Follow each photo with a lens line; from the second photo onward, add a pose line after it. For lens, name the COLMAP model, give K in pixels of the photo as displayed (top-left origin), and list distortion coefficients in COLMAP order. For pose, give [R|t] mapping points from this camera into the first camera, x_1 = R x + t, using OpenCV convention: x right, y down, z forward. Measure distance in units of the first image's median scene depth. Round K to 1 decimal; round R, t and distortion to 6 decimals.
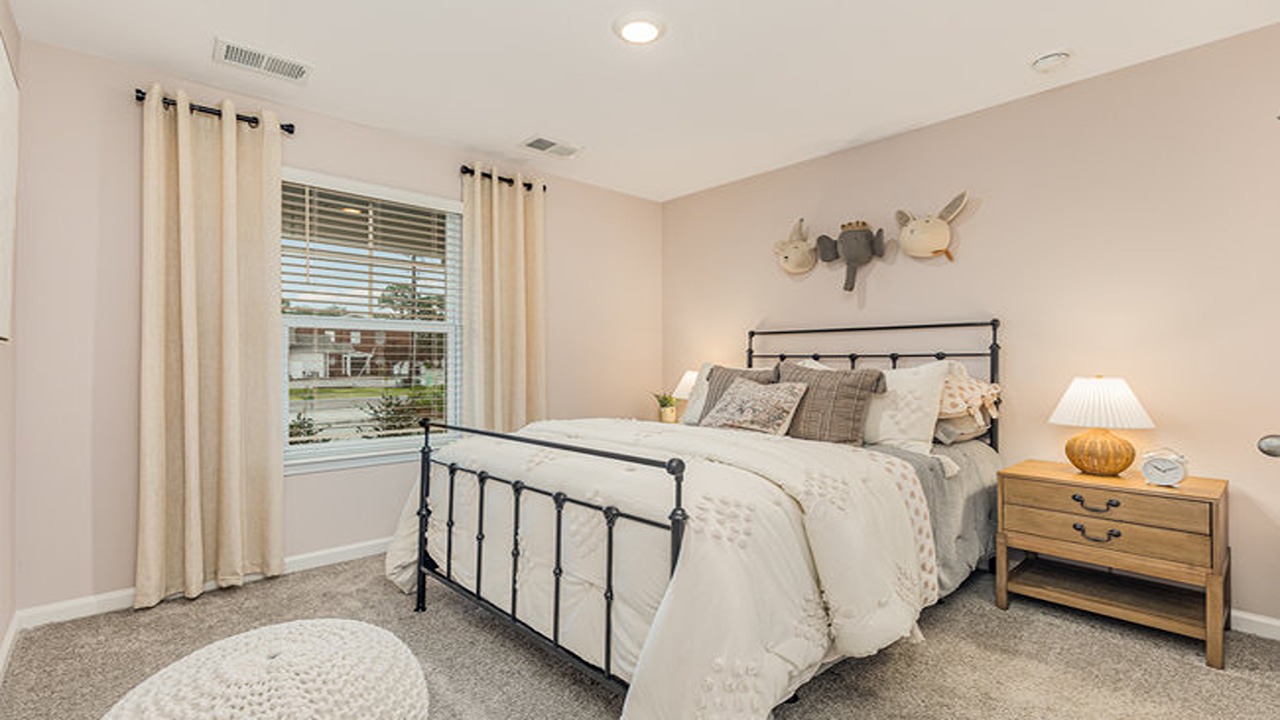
lens RADIAL K [[527.0, 0, 640.8], [0, 527.0, 386.0], [0, 0, 1]] dist [-0.000156, -0.000114]
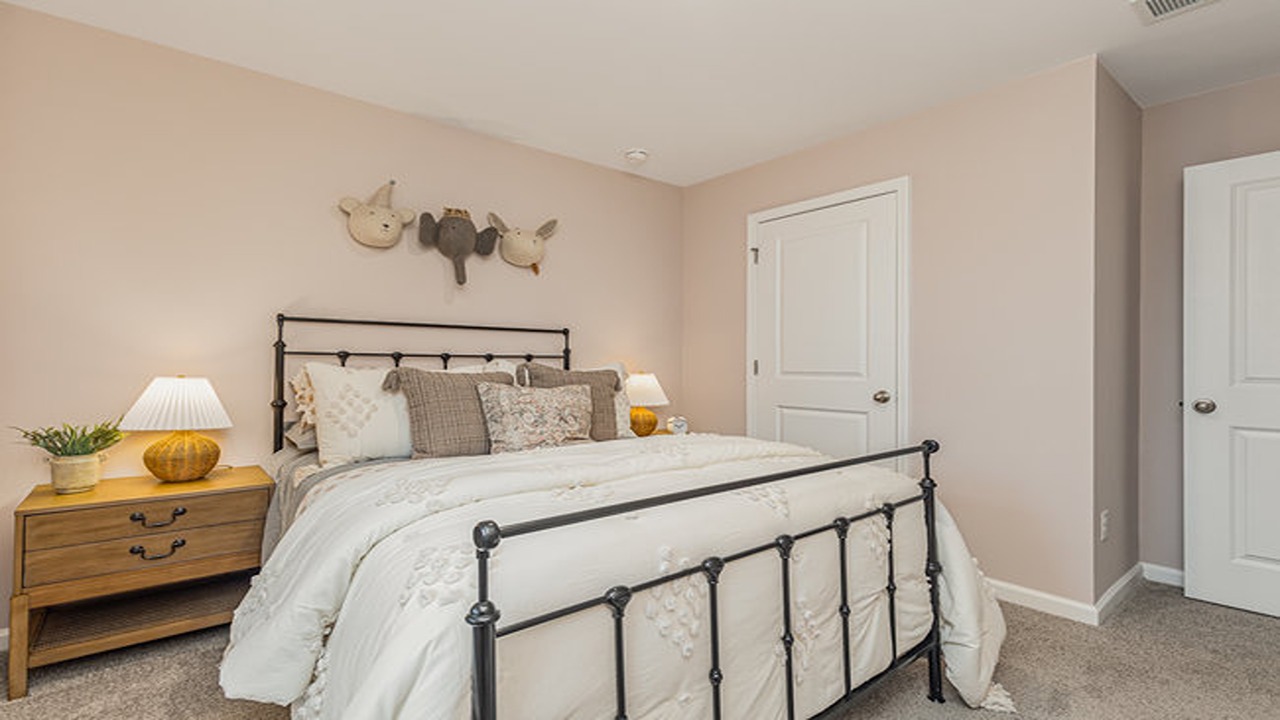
lens RADIAL K [[589.7, 0, 638.5], [0, 589.7, 354.1], [0, 0, 1]] dist [0.000932, -0.000627]
pose [[0.084638, 0.015894, 0.996285, -0.475716], [0.039371, 0.999039, -0.019283, -0.023488], [-0.995634, 0.040857, 0.083931, 0.502056]]
